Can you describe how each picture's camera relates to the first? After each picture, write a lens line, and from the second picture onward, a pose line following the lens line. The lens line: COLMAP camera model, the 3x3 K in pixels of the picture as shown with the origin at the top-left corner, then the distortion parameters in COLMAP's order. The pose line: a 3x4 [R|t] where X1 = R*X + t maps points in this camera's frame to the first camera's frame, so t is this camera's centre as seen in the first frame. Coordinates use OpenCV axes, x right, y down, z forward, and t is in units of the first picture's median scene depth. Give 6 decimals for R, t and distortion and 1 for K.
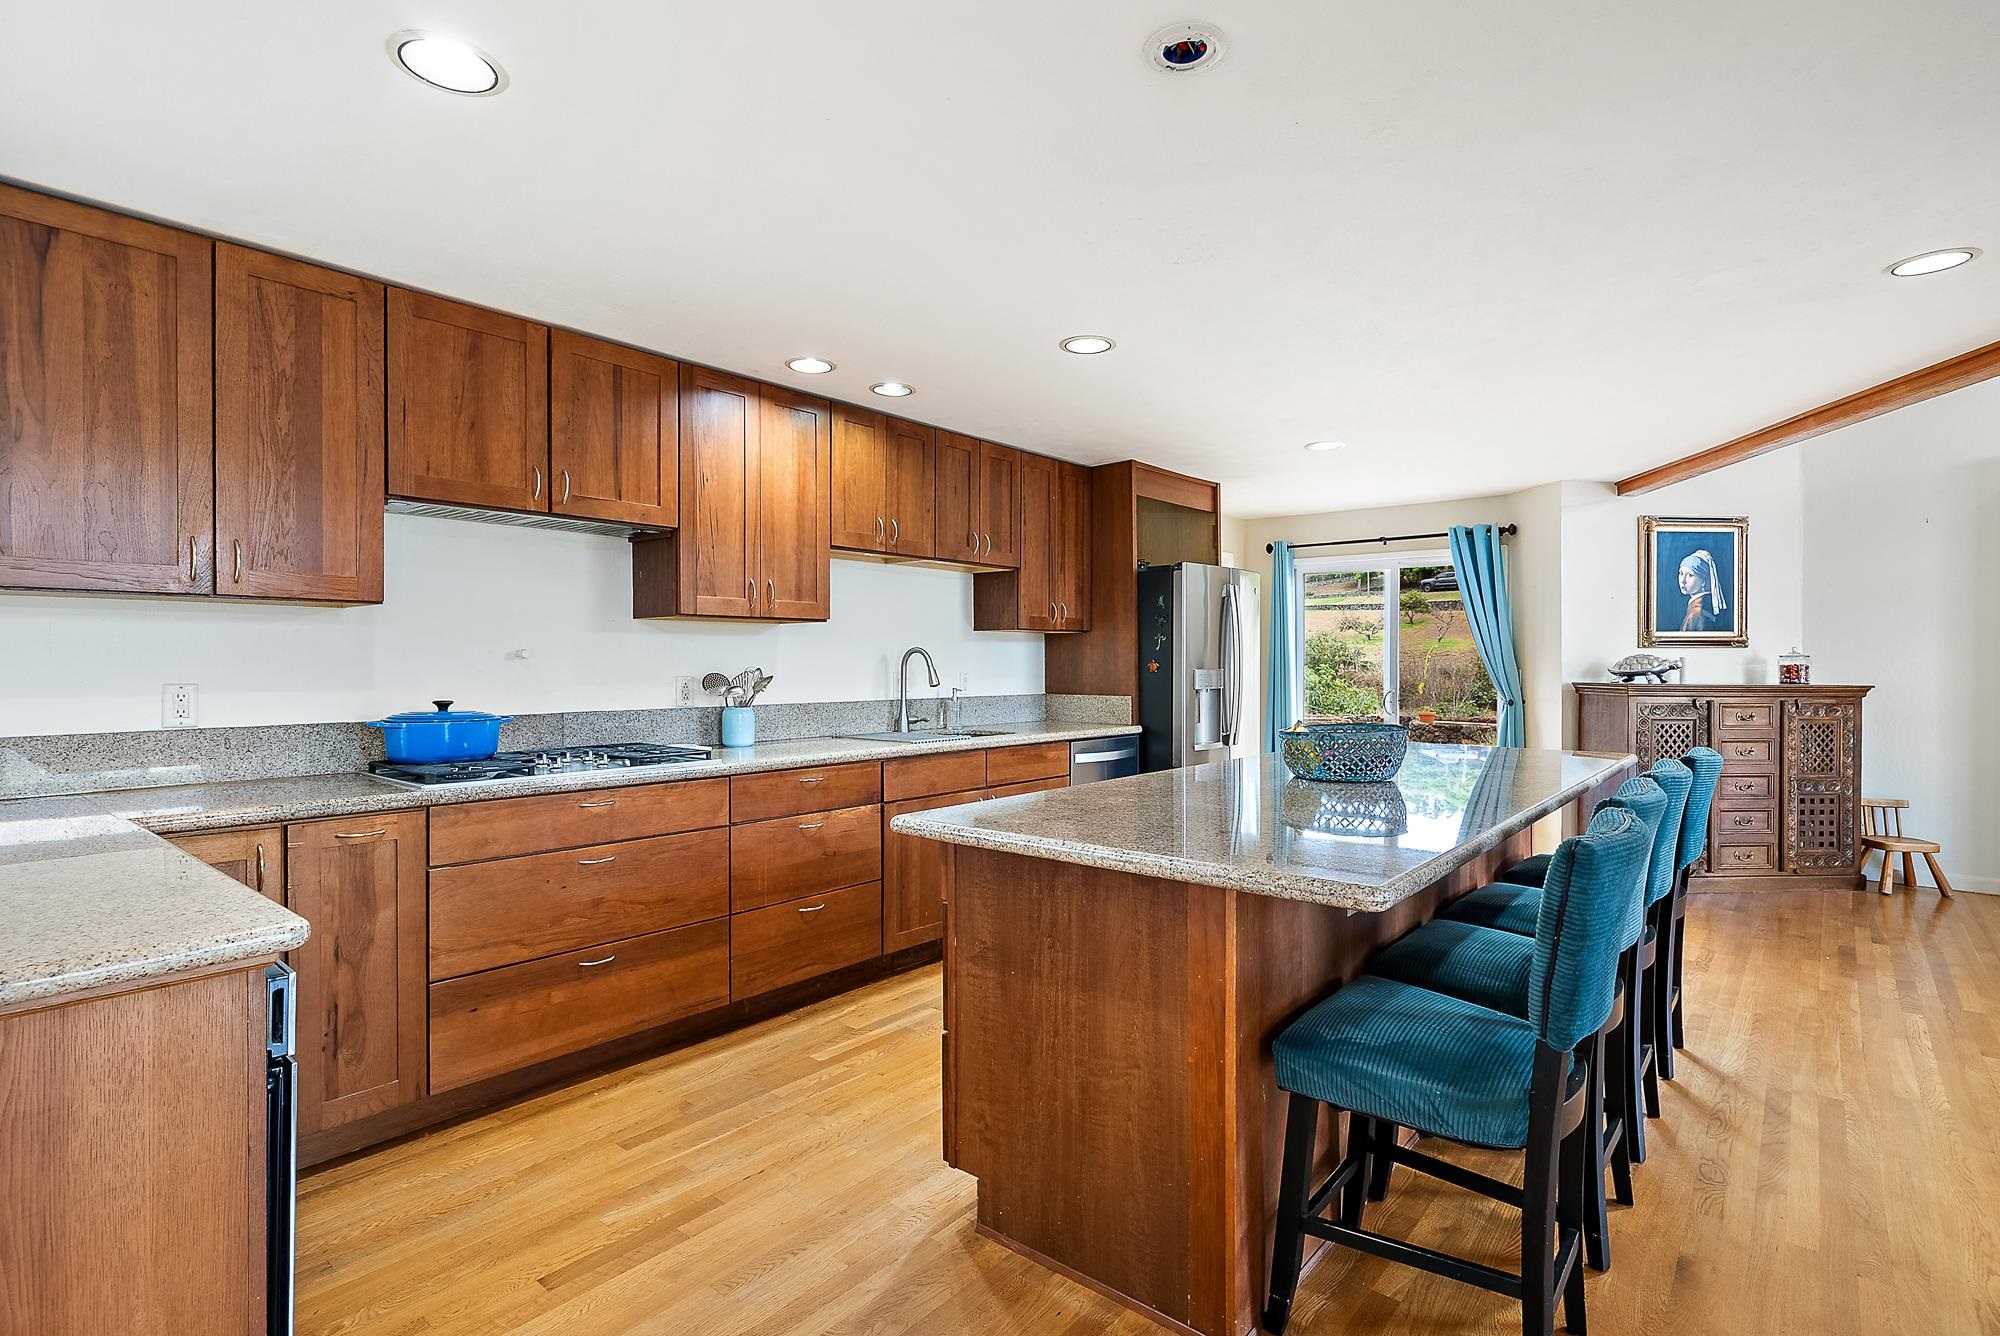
lens RADIAL K [[968.9, 0, 994.2], [0, 968.9, 657.6], [0, 0, 1]] dist [-0.001290, 0.000314]
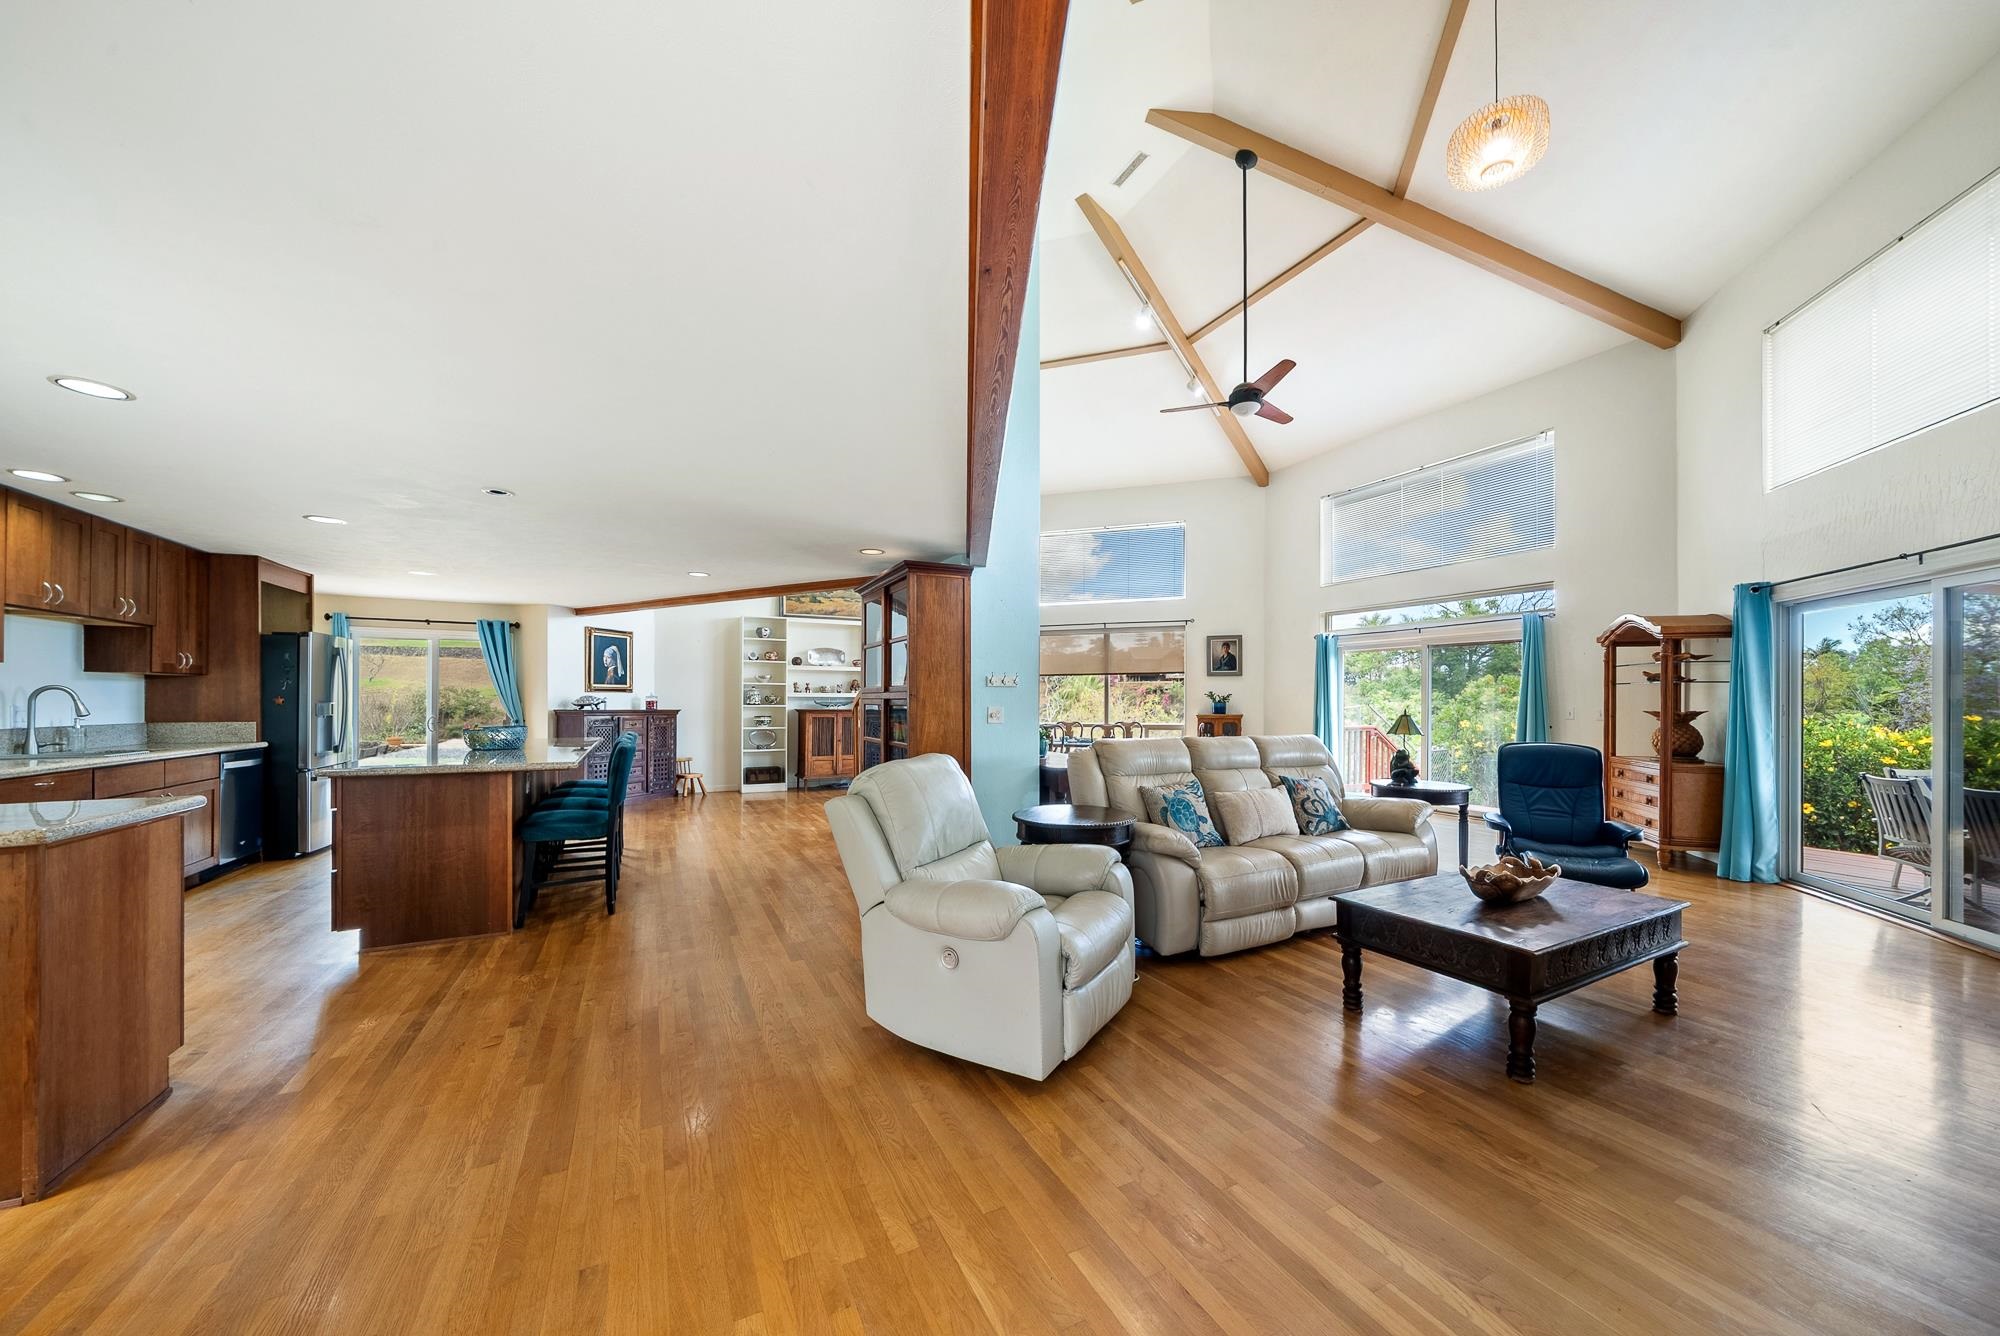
lens RADIAL K [[707.3, 0, 1014.2], [0, 707.3, 712.1], [0, 0, 1]] dist [-0.001854, -0.000049]
pose [[0.377376, -0.013106, 0.925967, -0.442376], [-0.008165, 0.999814, 0.017479, -0.001591], [-0.926024, -0.014157, 0.377199, -0.468431]]
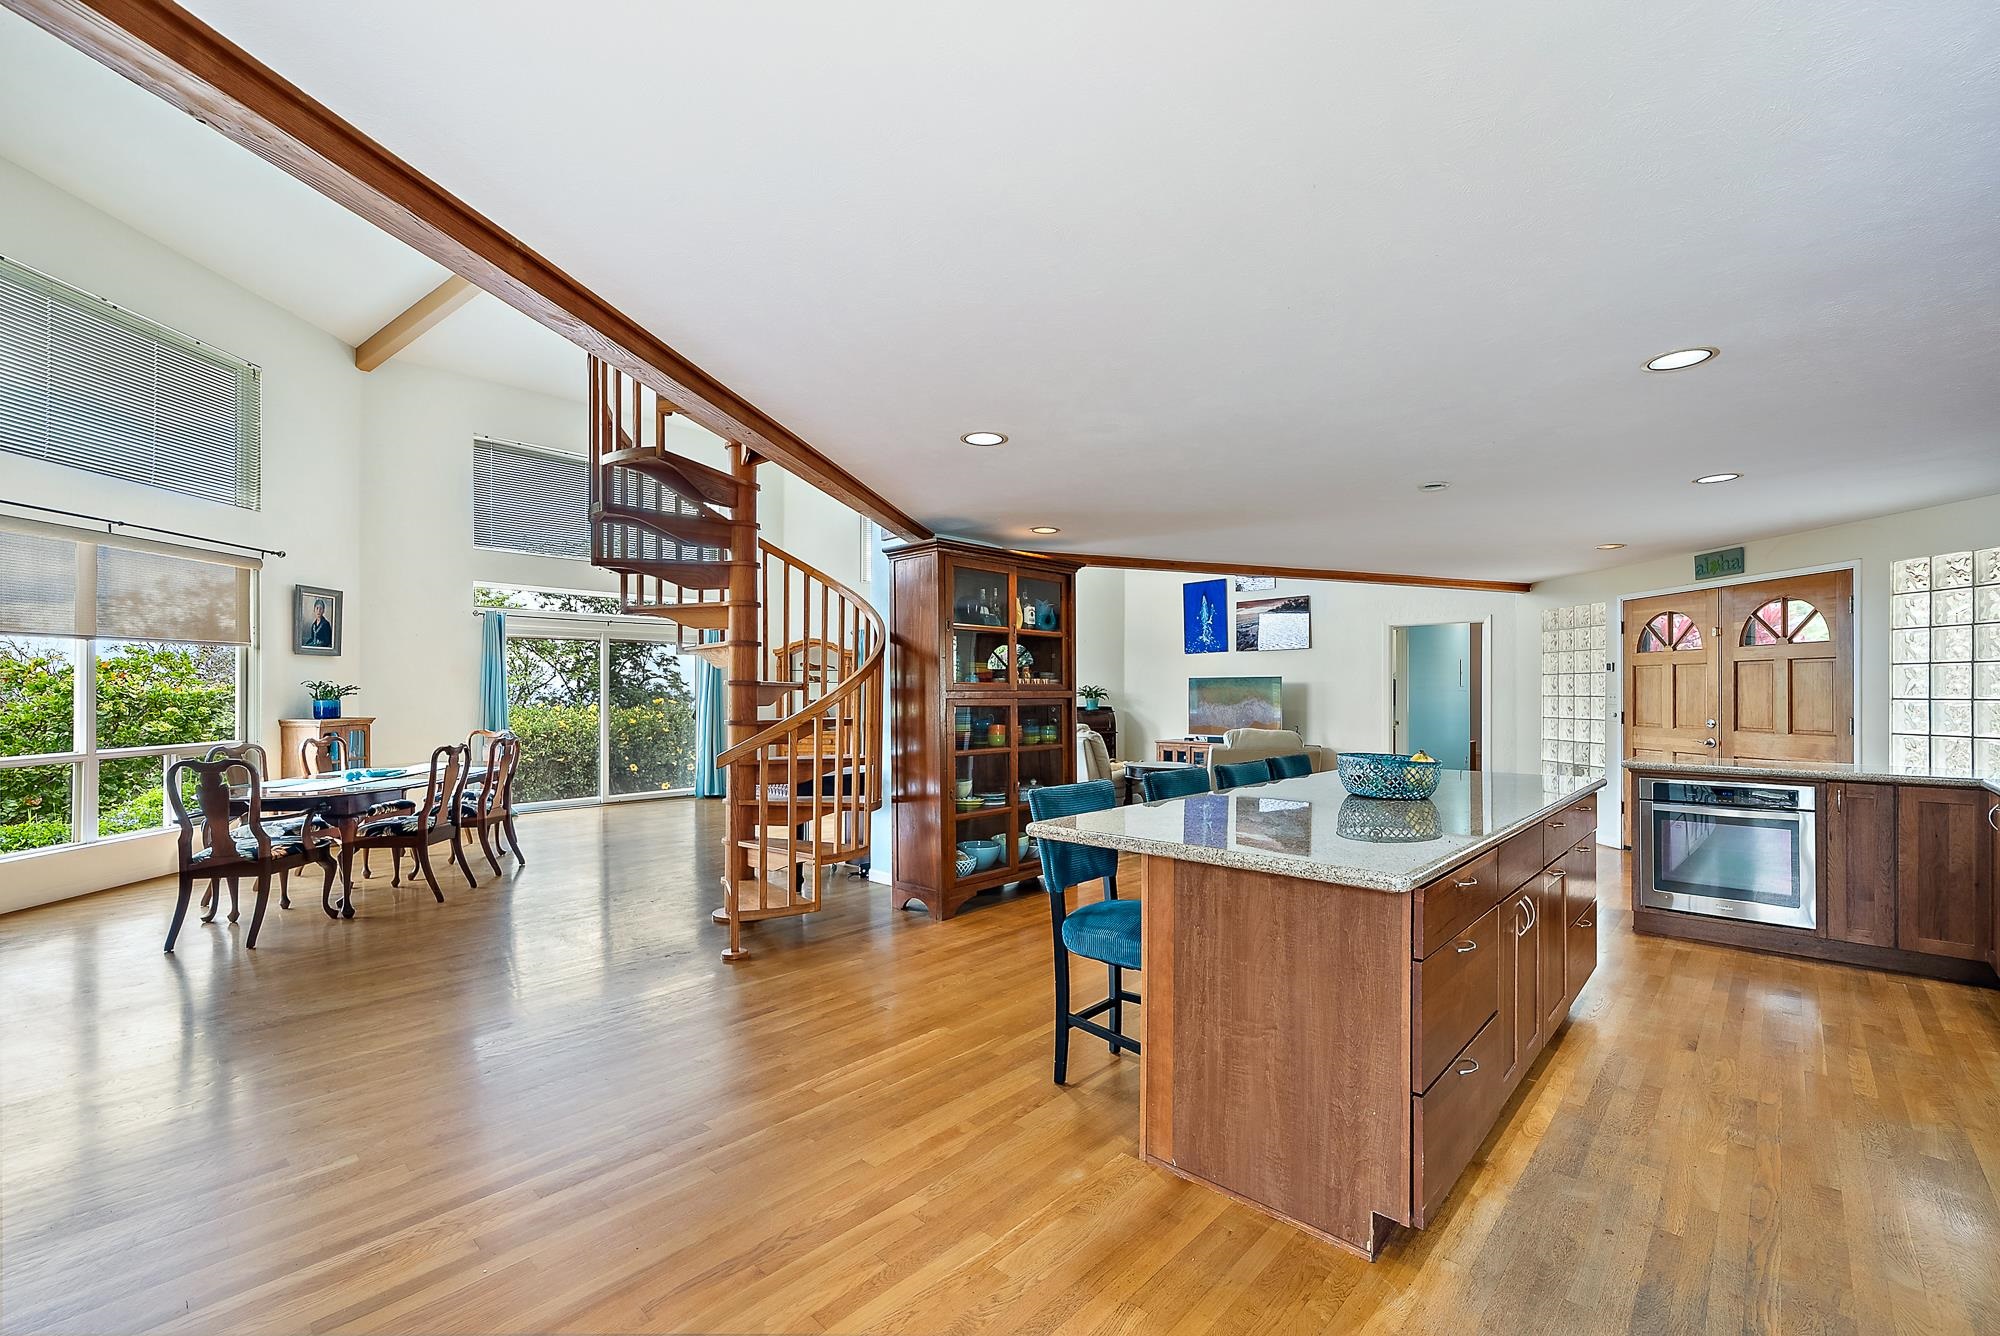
lens RADIAL K [[837.9, 0, 1006.2], [0, 837.9, 689.0], [0, 0, 1]] dist [-0.000411, -0.000160]
pose [[-0.999044, 0.001189, 0.043708, 0.484174], [0.000877, 0.999974, -0.007177, -0.004927], [-0.043715, -0.007132, -0.999019, 1.276182]]
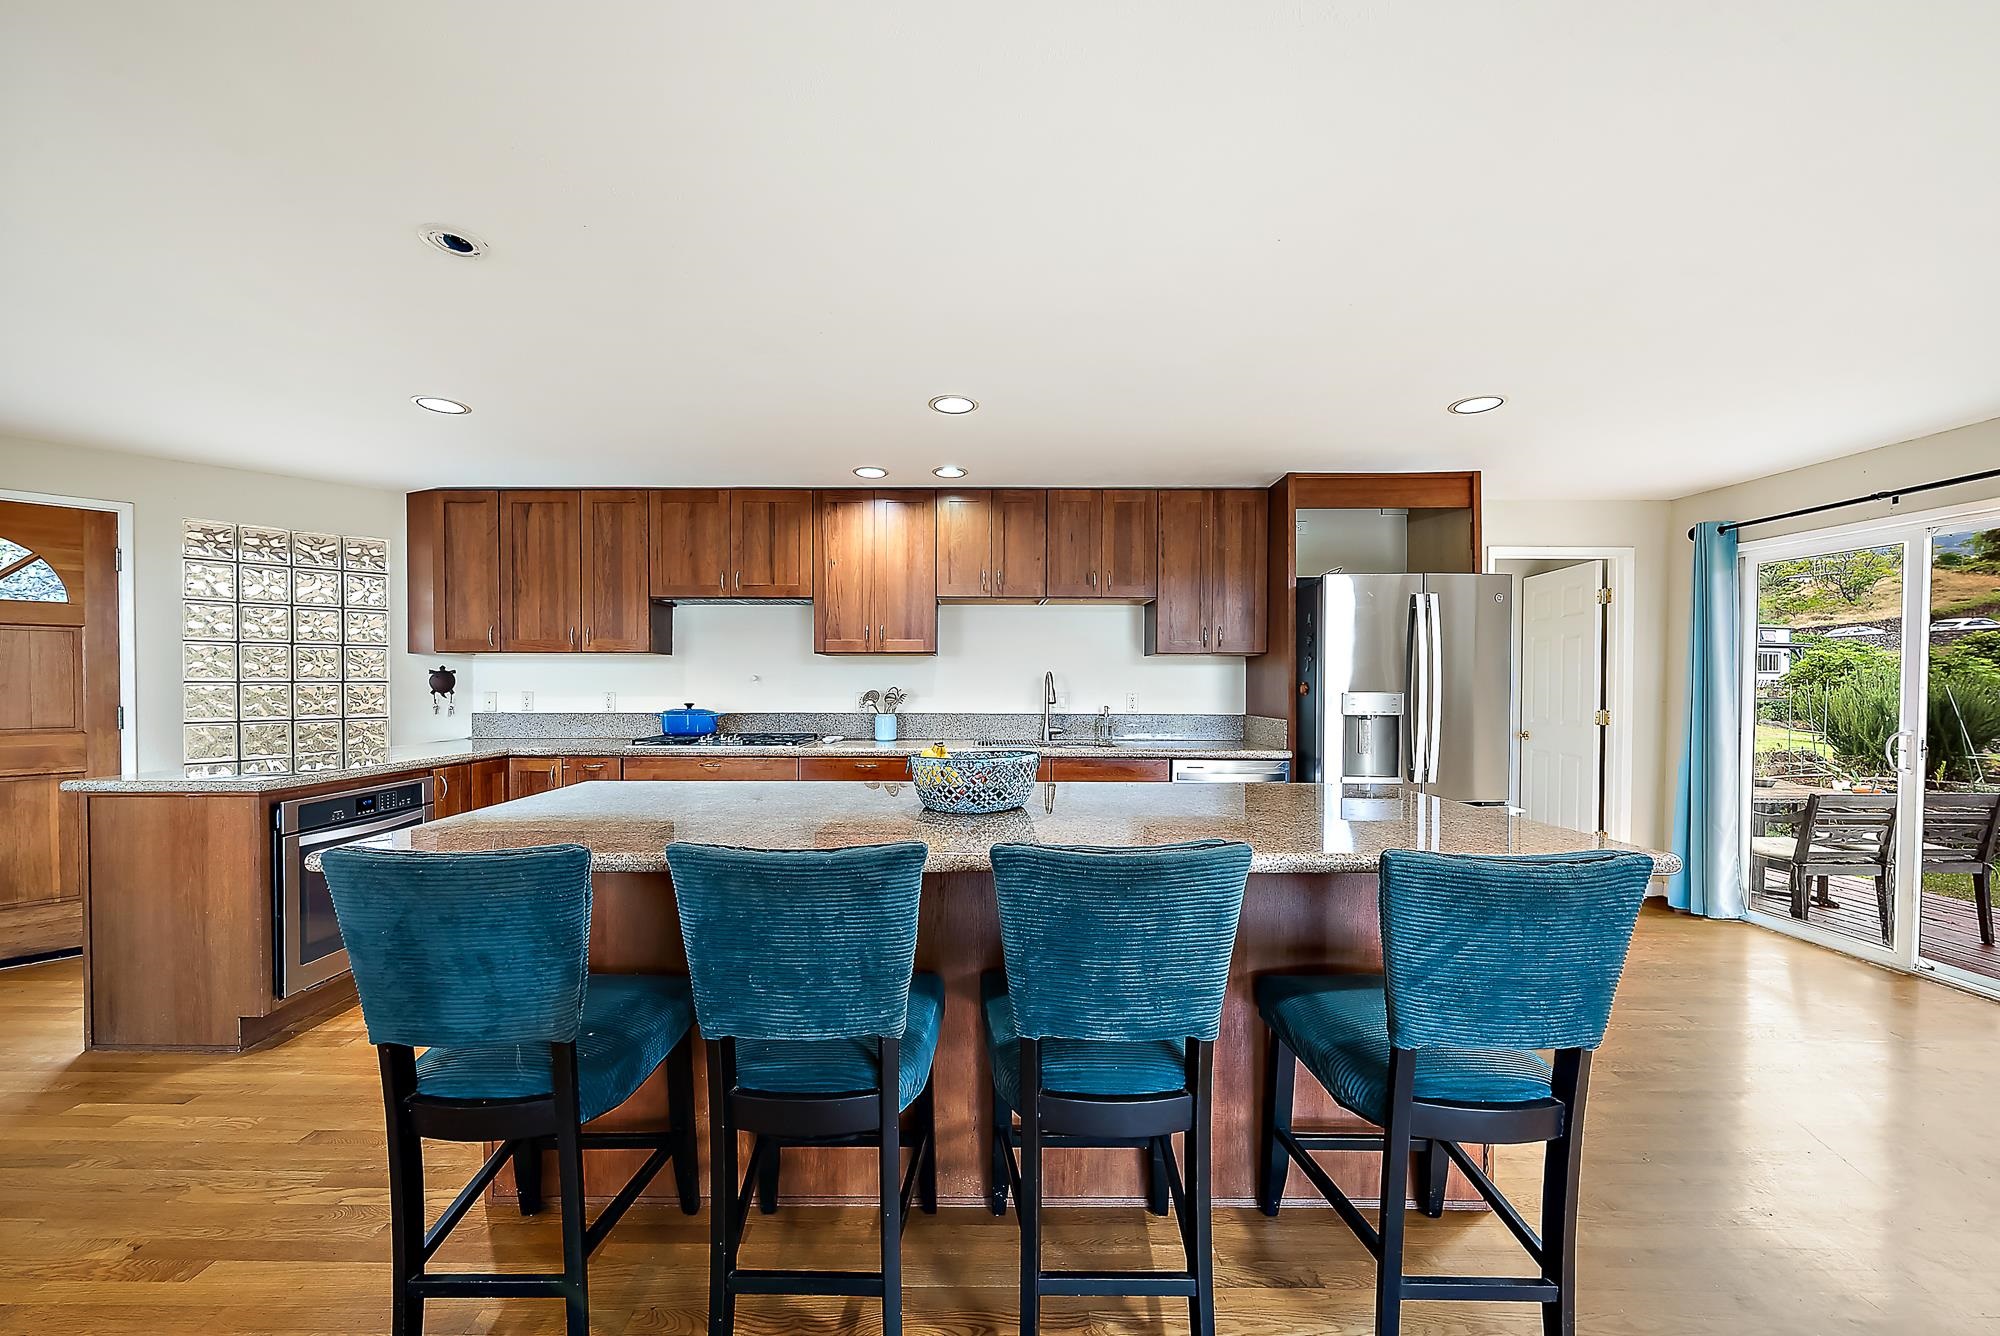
lens RADIAL K [[705.3, 0, 994.8], [0, 705.3, 696.6], [0, 0, 1]] dist [-0.010386, -0.000081]
pose [[0.642725, 0.016705, -0.765914, 0.542928], [0.000931, 0.999744, 0.022586, 0.000951], [0.766096, -0.015230, 0.642546, 0.362177]]
